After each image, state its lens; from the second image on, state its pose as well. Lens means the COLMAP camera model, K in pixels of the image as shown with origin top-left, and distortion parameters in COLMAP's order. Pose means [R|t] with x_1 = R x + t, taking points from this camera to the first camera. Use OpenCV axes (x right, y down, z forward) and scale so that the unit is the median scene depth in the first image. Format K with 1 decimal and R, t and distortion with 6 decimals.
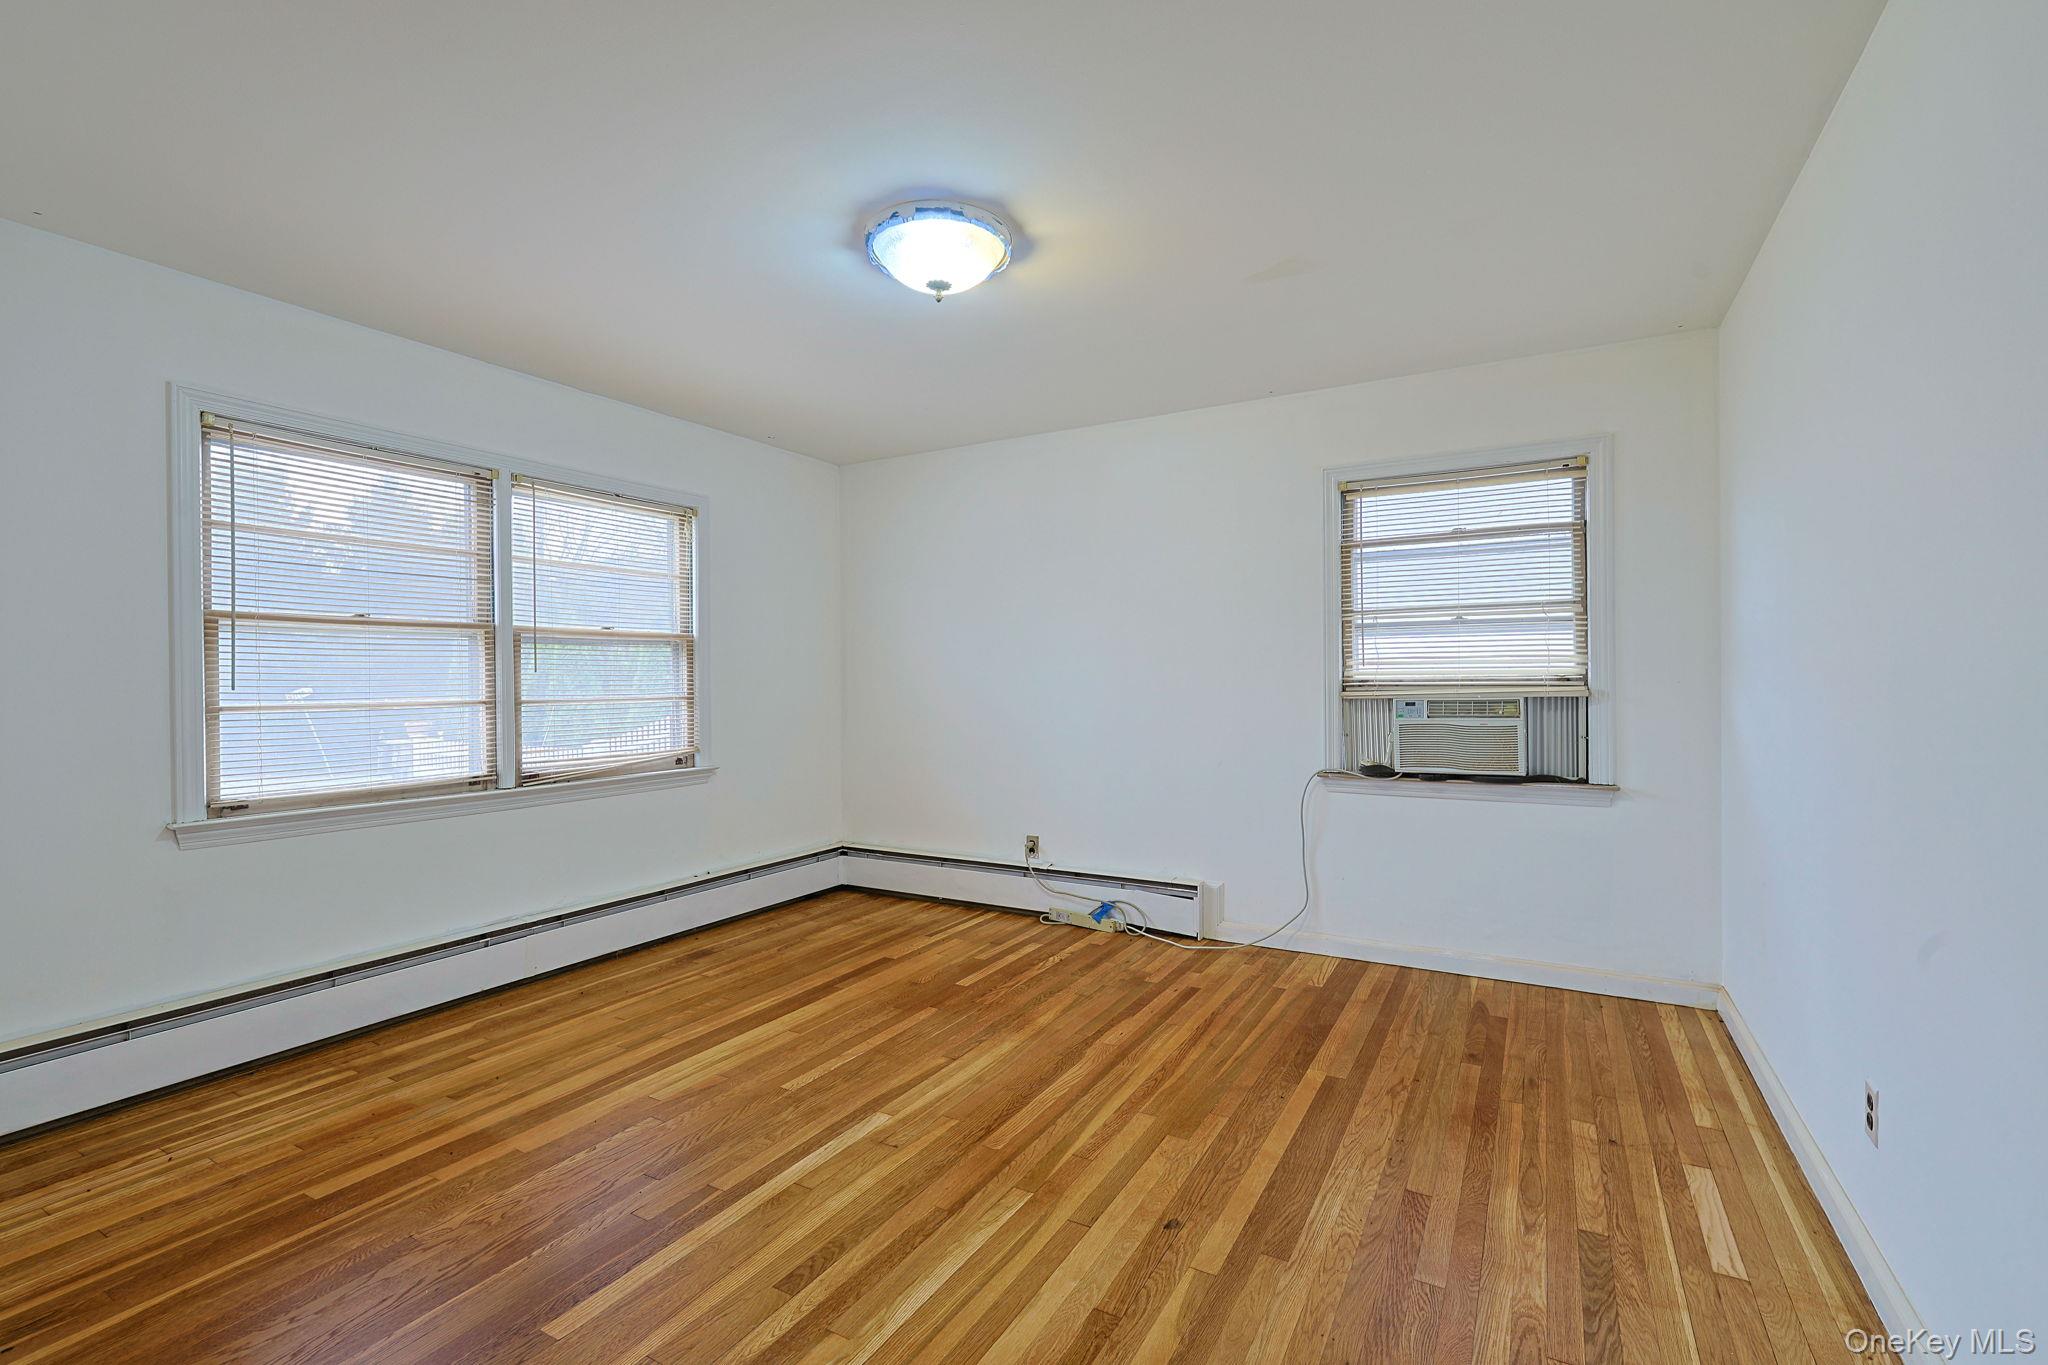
lens RADIAL K [[901.9, 0, 1028.8], [0, 901.9, 681.3], [0, 0, 1]] dist [0.001048, -0.000284]
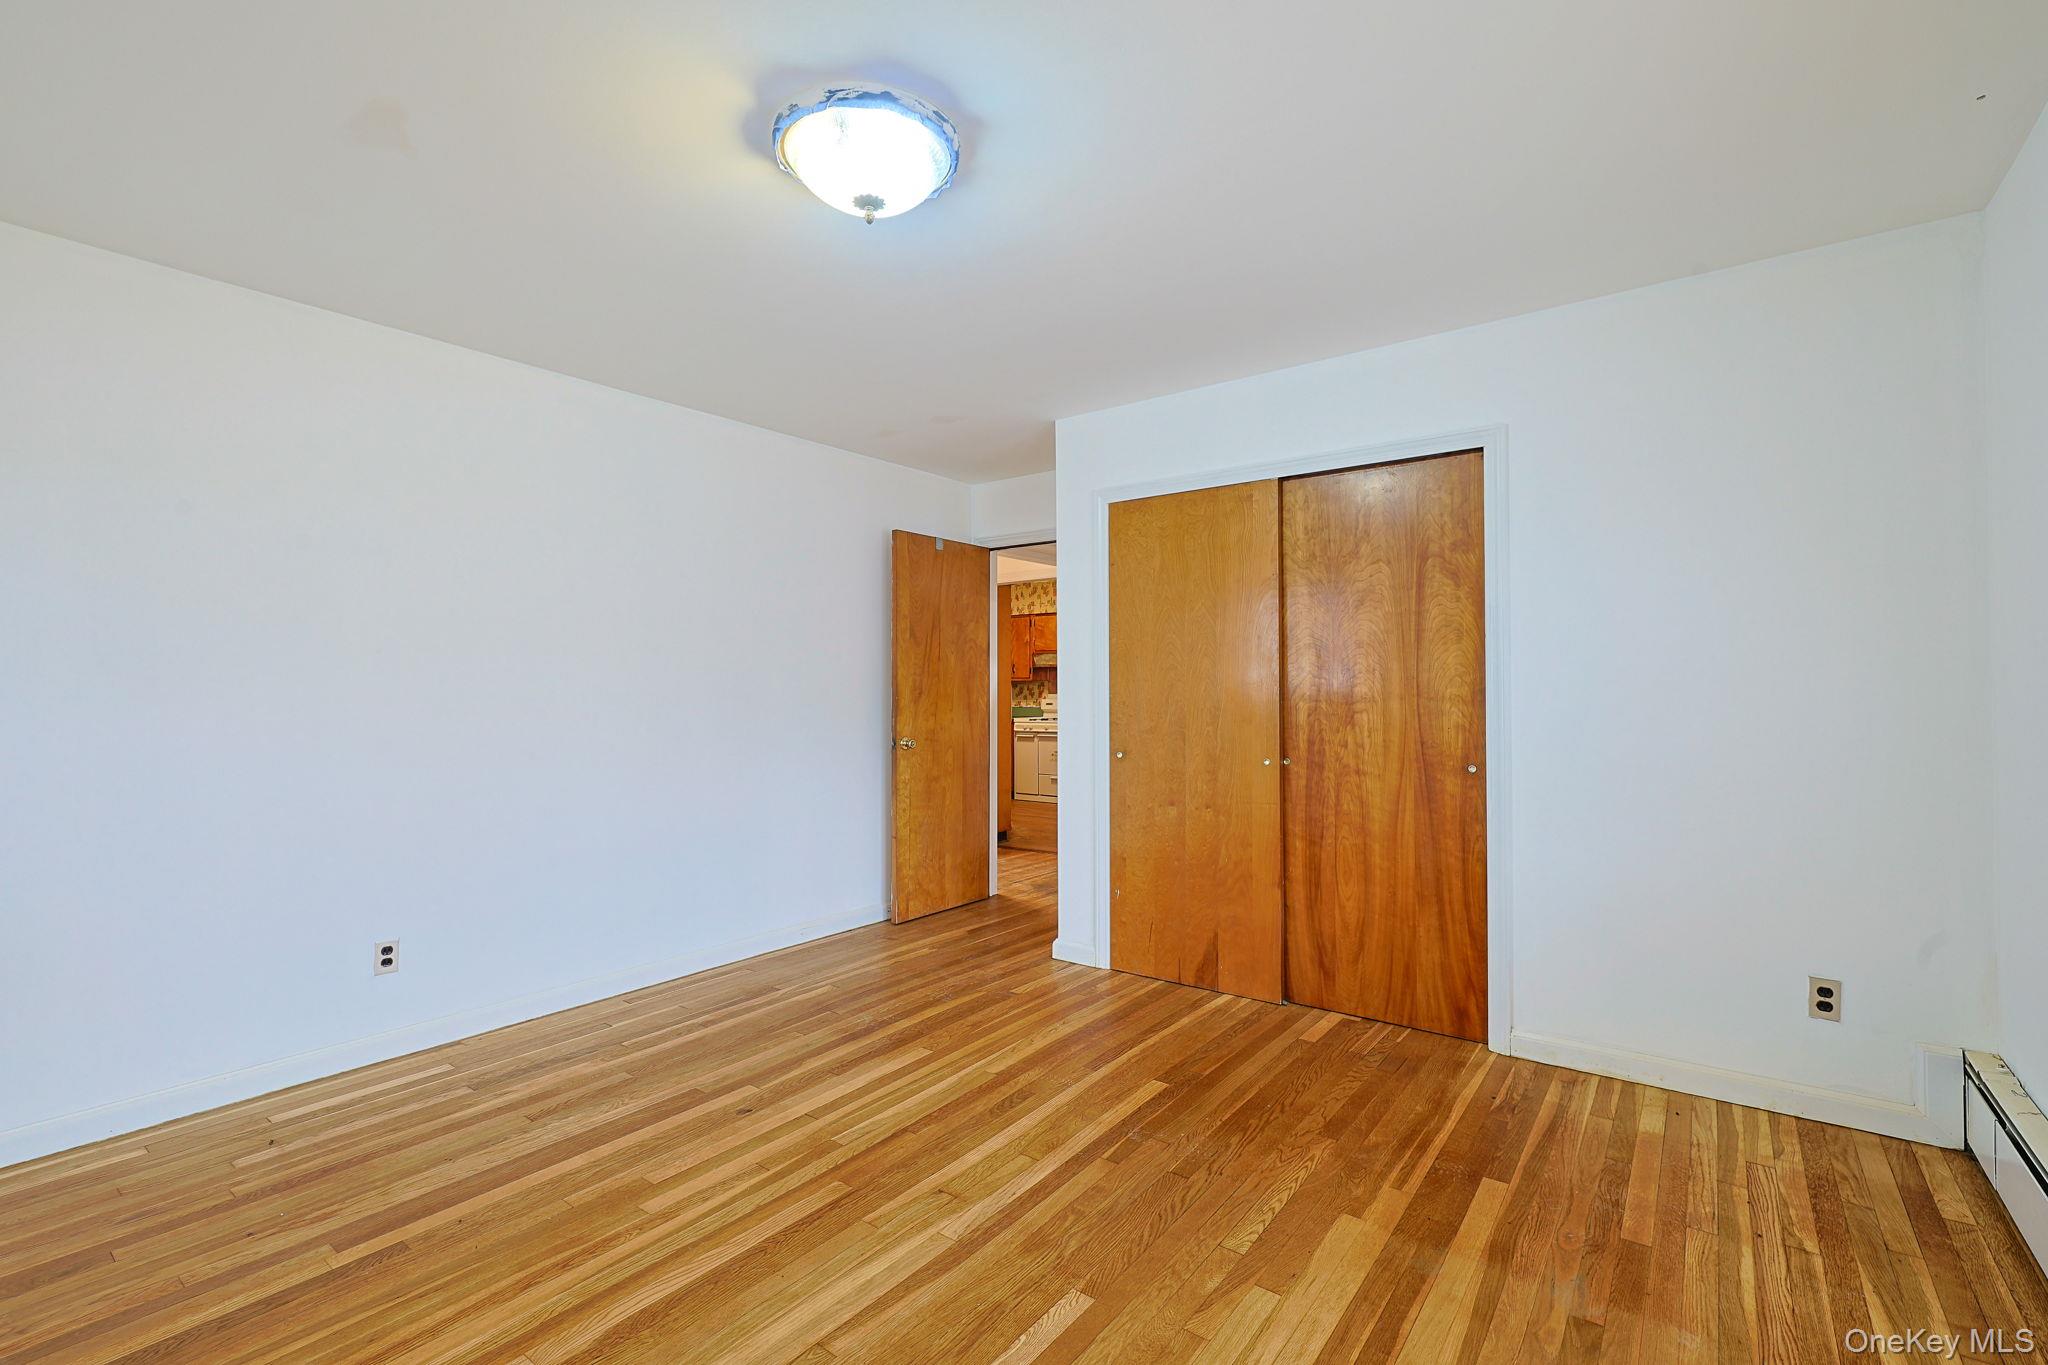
lens RADIAL K [[901.9, 0, 1024.2], [0, 901.9, 685.4], [0, 0, 1]] dist [0.001048, -0.000284]
pose [[-0.990576, 0.012698, 0.136375, -0.376334], [0.012083, 0.999913, -0.005338, -0.004293], [-0.136431, -0.003640, -0.990643, 1.963193]]
